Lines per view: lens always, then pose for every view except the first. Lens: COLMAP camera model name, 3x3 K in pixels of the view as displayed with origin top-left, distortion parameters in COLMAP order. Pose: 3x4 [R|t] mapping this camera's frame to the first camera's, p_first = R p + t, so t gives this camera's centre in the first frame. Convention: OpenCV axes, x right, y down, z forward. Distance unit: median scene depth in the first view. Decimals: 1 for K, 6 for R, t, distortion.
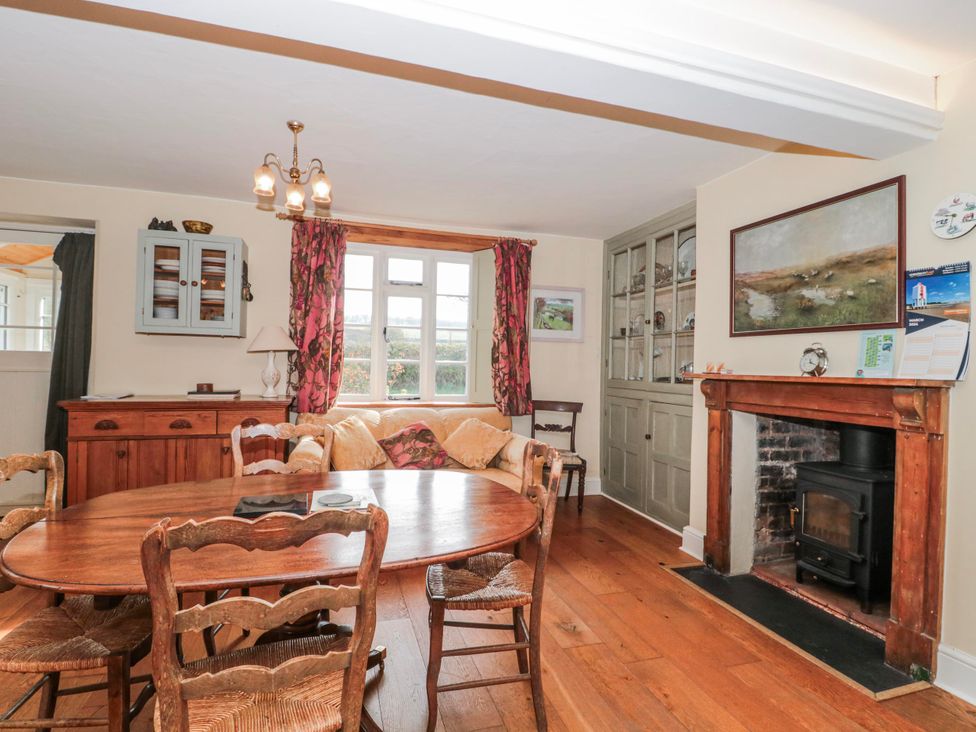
lens RADIAL K [[511.5, 0, 488.0], [0, 511.5, 366.0], [0, 0, 1]] dist [0.001114, -0.014481]
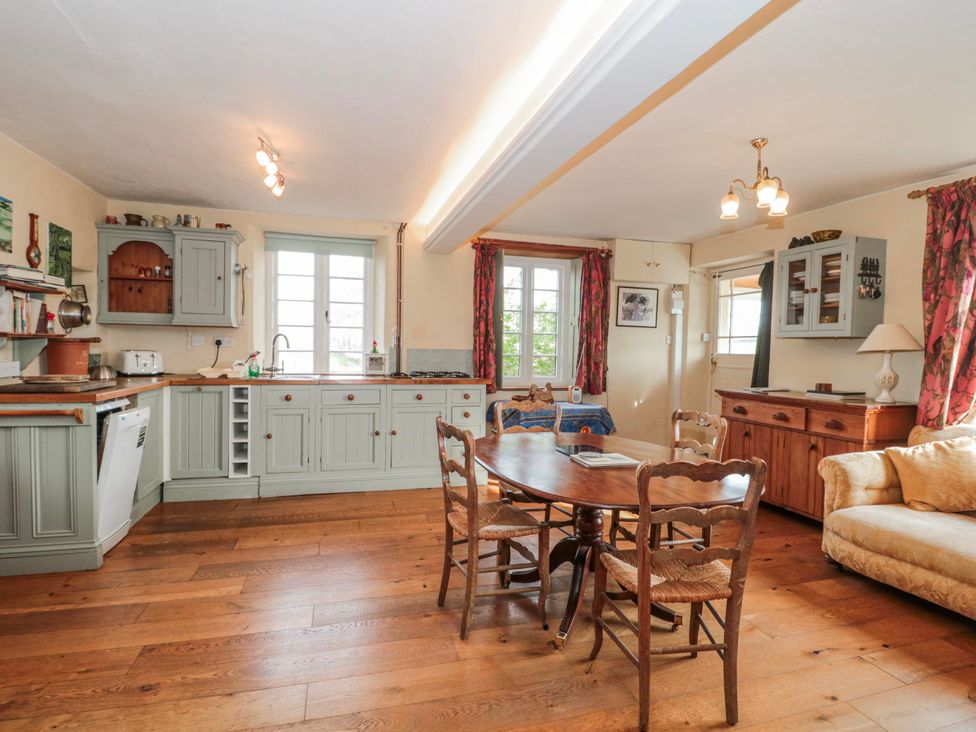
lens RADIAL K [[511.5, 0, 488.0], [0, 511.5, 366.0], [0, 0, 1]] dist [0.001114, -0.014481]
pose [[-0.020333, 0.009684, -0.999746, 0.503930], [-0.029682, 0.999506, 0.010285, 0.007996], [0.999353, 0.029883, -0.020035, 0.332858]]
